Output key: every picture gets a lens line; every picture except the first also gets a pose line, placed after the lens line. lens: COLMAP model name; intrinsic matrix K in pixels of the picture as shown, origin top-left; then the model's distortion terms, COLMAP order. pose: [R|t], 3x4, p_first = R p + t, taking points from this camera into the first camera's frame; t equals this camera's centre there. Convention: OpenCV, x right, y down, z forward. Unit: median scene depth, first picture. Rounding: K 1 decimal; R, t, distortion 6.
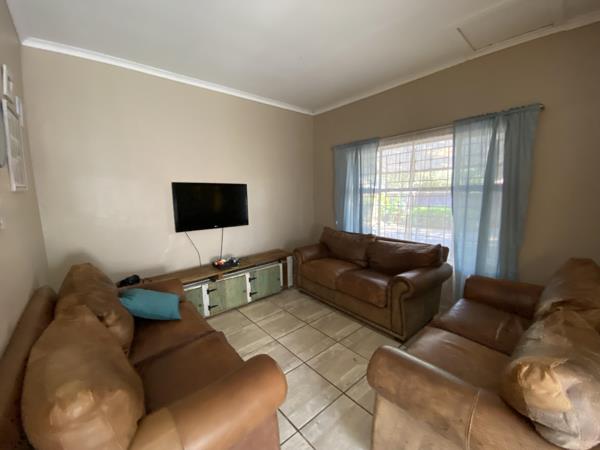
lens RADIAL K [[238.5, 0, 298.5], [0, 238.5, 222.3], [0, 0, 1]] dist [0.000513, -0.000295]
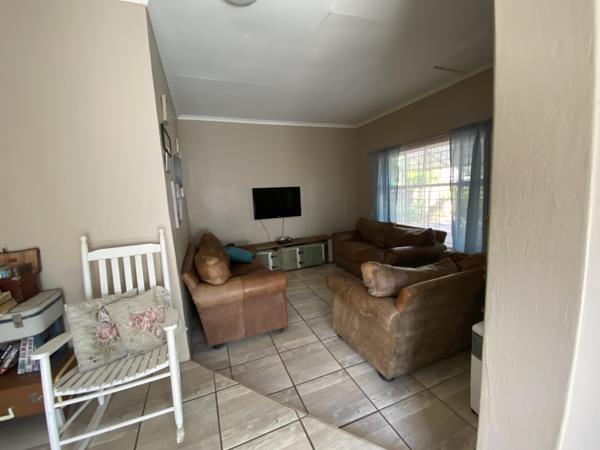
lens RADIAL K [[241.7, 0, 300.0], [0, 241.7, 225.0], [0, 0, 1]] dist [-0.000631, -0.000502]
pose [[0.940864, 0.011704, -0.338583, 0.300988], [-0.004831, 0.999765, 0.021137, 0.039787], [0.338751, -0.018252, 0.940699, -0.392835]]
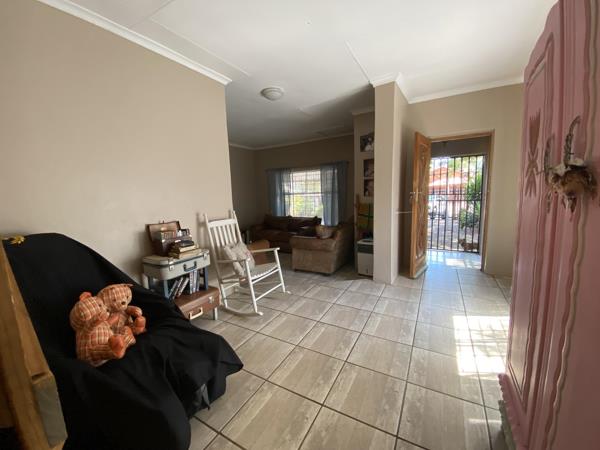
lens RADIAL K [[241.7, 0, 300.0], [0, 241.7, 225.0], [0, 0, 1]] dist [-0.000631, -0.000502]
pose [[0.946155, -0.055160, 0.318980, -0.291096], [0.057923, 0.998321, 0.000823, 0.142647], [-0.318490, 0.017697, 0.947761, -1.031866]]
